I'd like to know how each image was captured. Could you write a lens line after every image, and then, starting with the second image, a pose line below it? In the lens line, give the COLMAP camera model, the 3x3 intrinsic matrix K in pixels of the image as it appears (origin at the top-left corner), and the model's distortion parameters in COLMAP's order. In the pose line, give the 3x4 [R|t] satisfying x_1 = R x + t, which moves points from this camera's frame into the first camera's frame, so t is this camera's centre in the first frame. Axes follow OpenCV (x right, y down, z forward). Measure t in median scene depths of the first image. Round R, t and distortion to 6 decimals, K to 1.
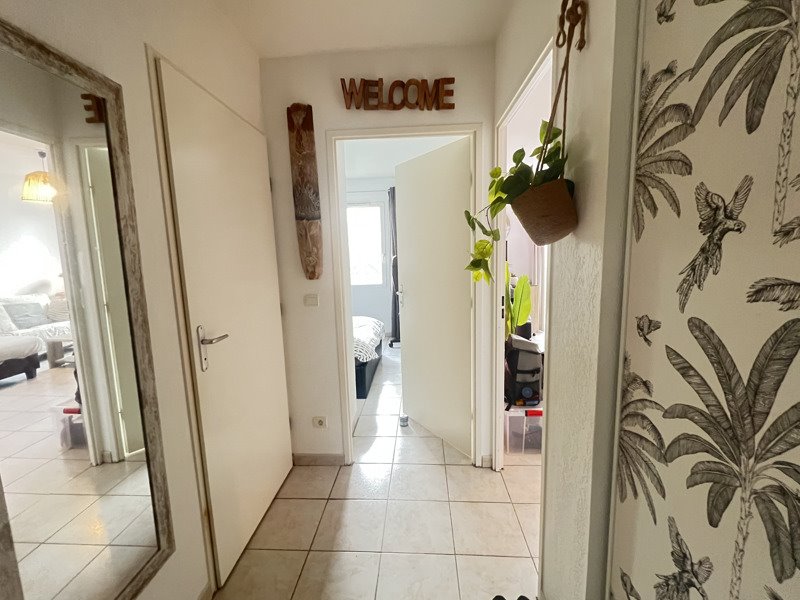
lens RADIAL K [[346.1, 0, 400.8], [0, 346.1, 297.2], [0, 0, 1]] dist [0.001607, 0.000294]
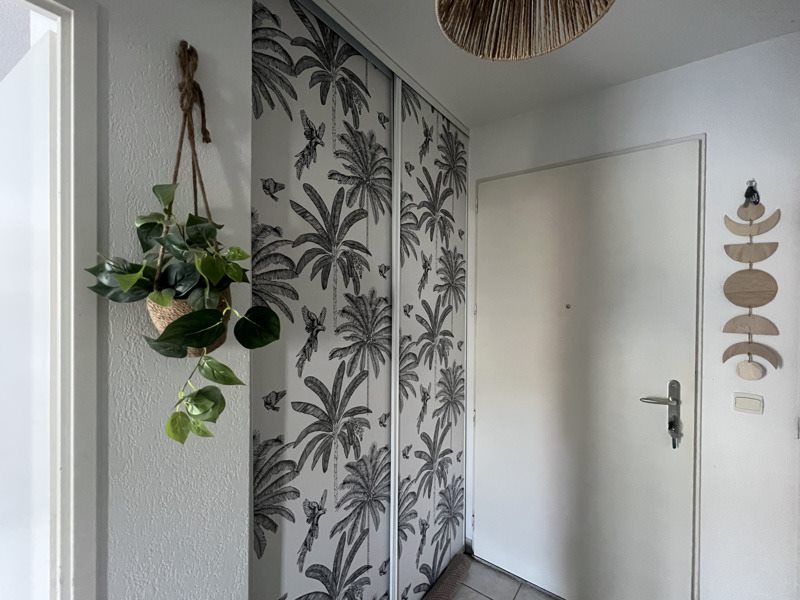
lens RADIAL K [[346.1, 0, 398.8], [0, 346.1, 300.6], [0, 0, 1]] dist [0.001607, 0.000294]
pose [[-0.830063, 0.022834, 0.557202, -0.569568], [0.095016, 0.990343, 0.100961, 0.537000], [-0.549516, 0.136747, -0.824216, 2.339729]]
